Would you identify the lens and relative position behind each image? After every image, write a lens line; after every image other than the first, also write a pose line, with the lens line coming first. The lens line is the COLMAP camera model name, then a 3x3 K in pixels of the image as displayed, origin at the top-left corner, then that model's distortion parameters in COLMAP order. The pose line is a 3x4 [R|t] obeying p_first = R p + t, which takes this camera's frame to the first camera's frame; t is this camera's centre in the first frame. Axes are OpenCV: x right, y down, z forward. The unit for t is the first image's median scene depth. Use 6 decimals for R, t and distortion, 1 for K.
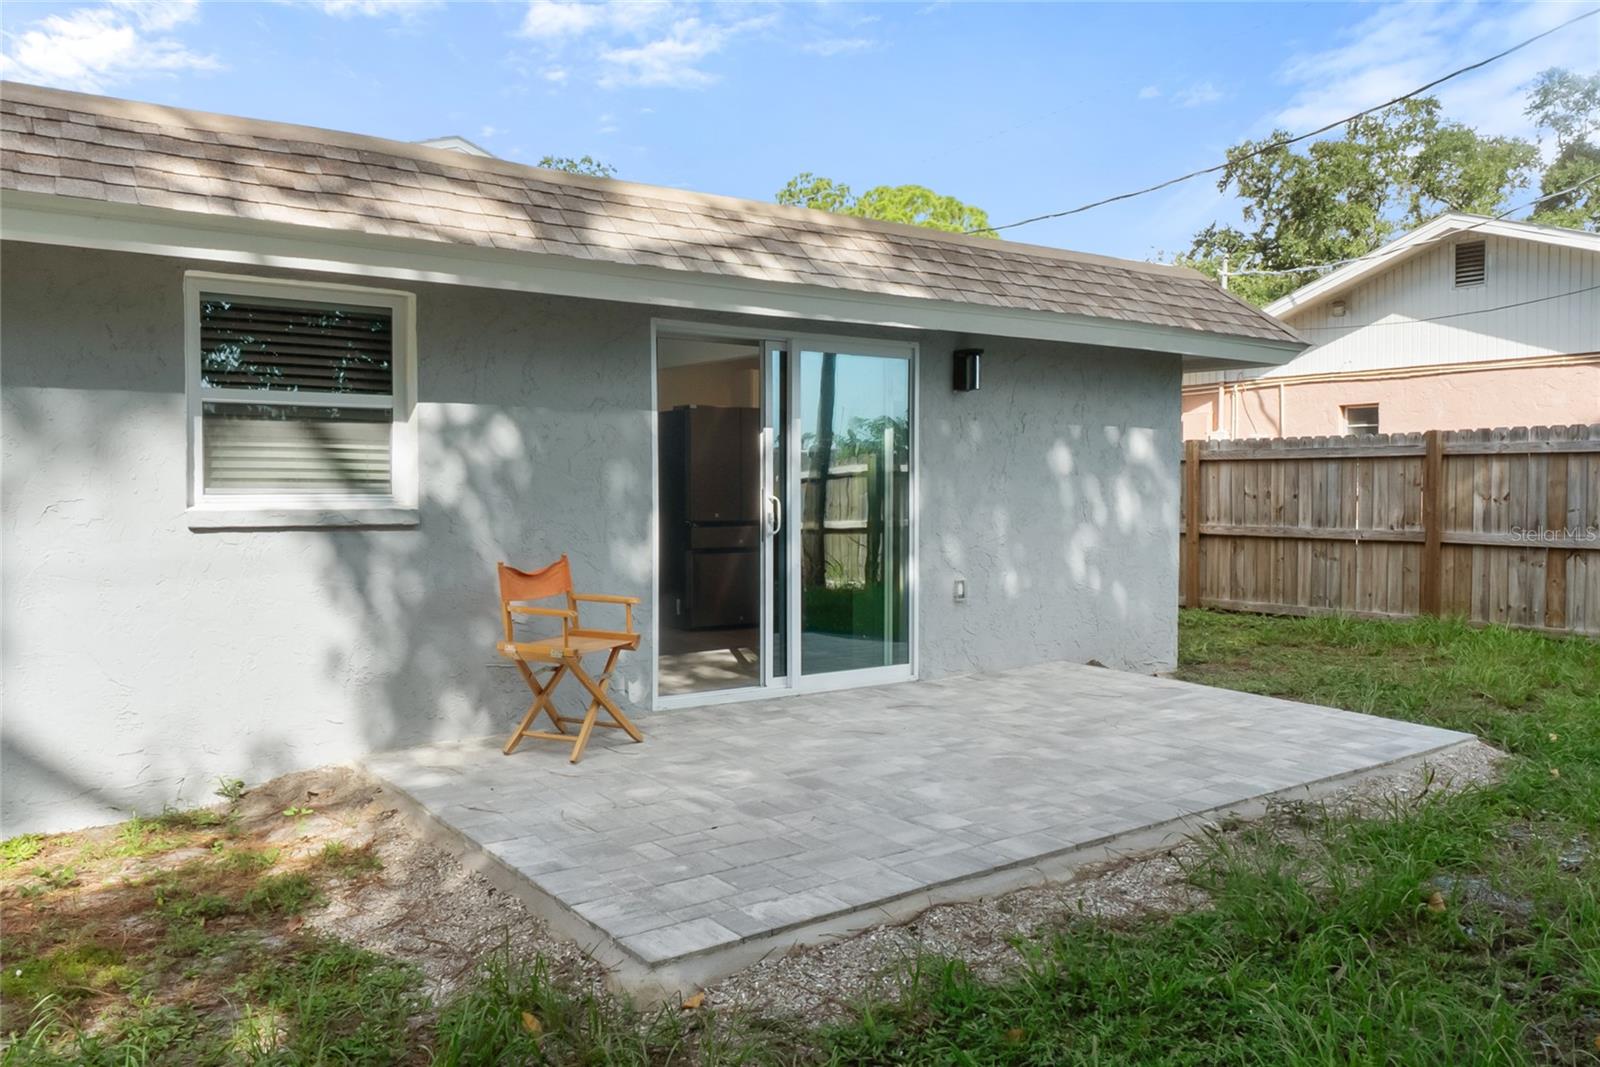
lens RADIAL K [[1223.4, 0, 799.4], [0, 1223.4, 528.7], [0, 0, 1]] dist [-0.010024, -0.009751]
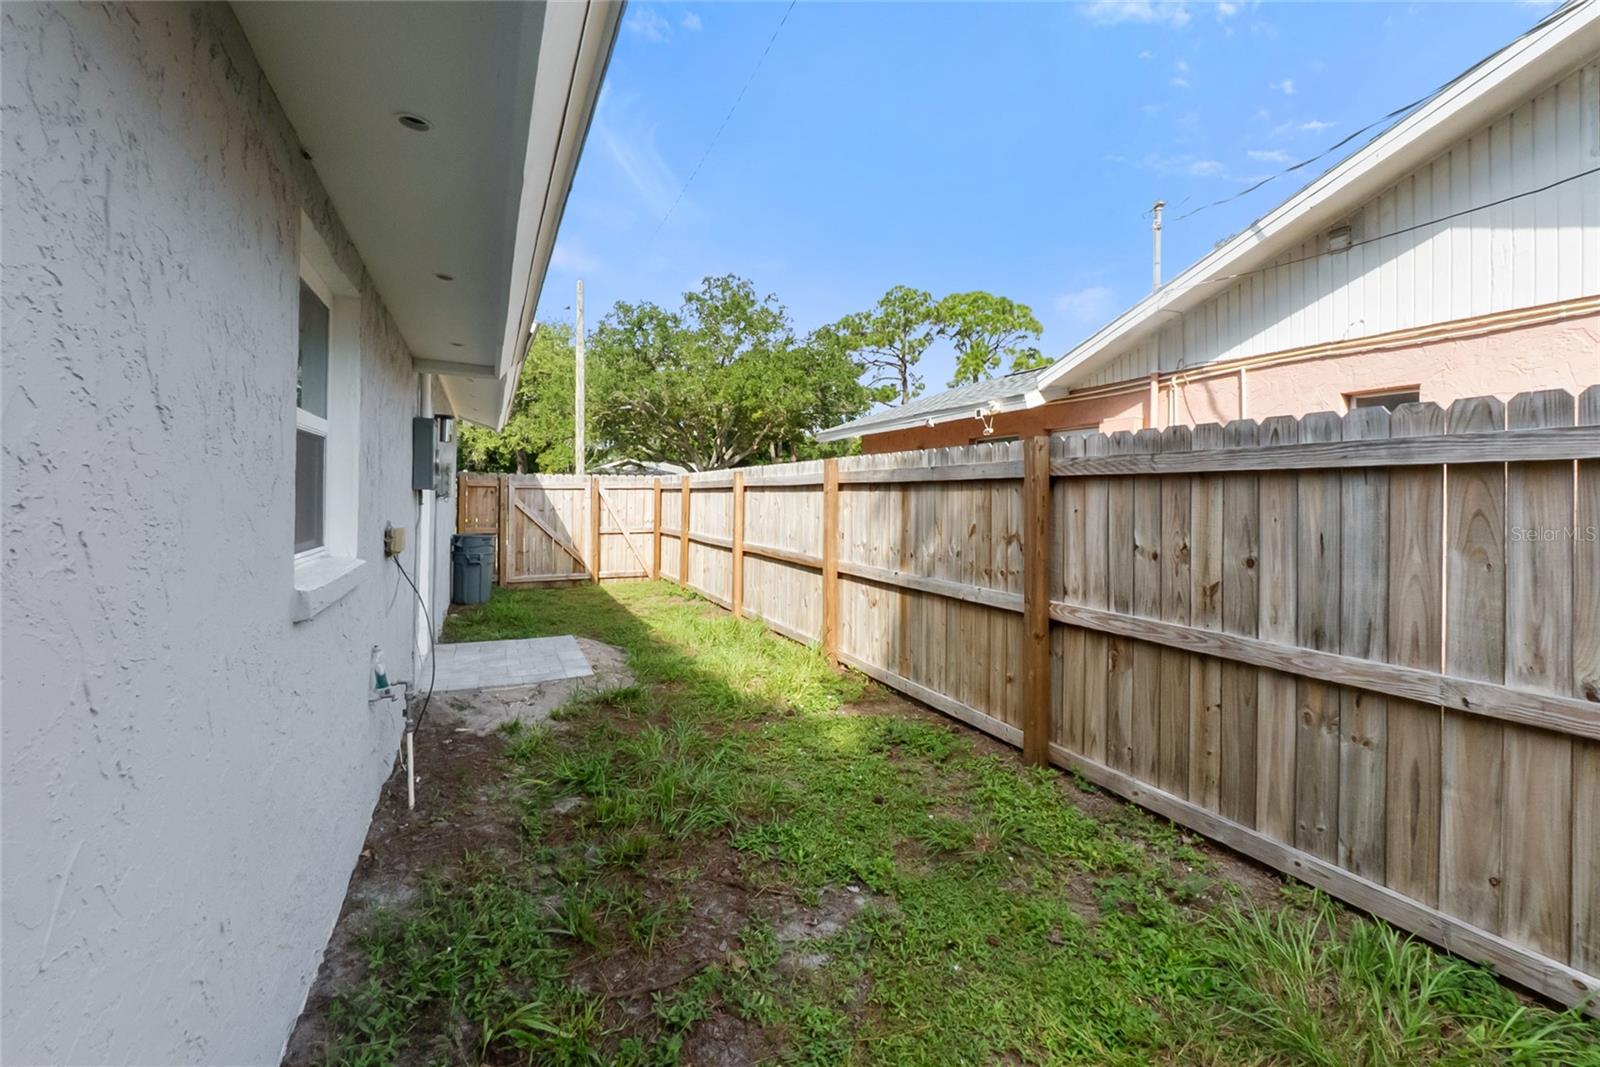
lens RADIAL K [[693.1, 0, 806.8], [0, 693.1, 500.9], [0, 0, 1]] dist [-0.009311, 0.000146]
pose [[0.977303, 0.010124, -0.211603, 0.304563], [-0.016522, 0.999458, -0.028489, -0.037843], [0.211200, 0.031339, 0.976940, 0.729828]]
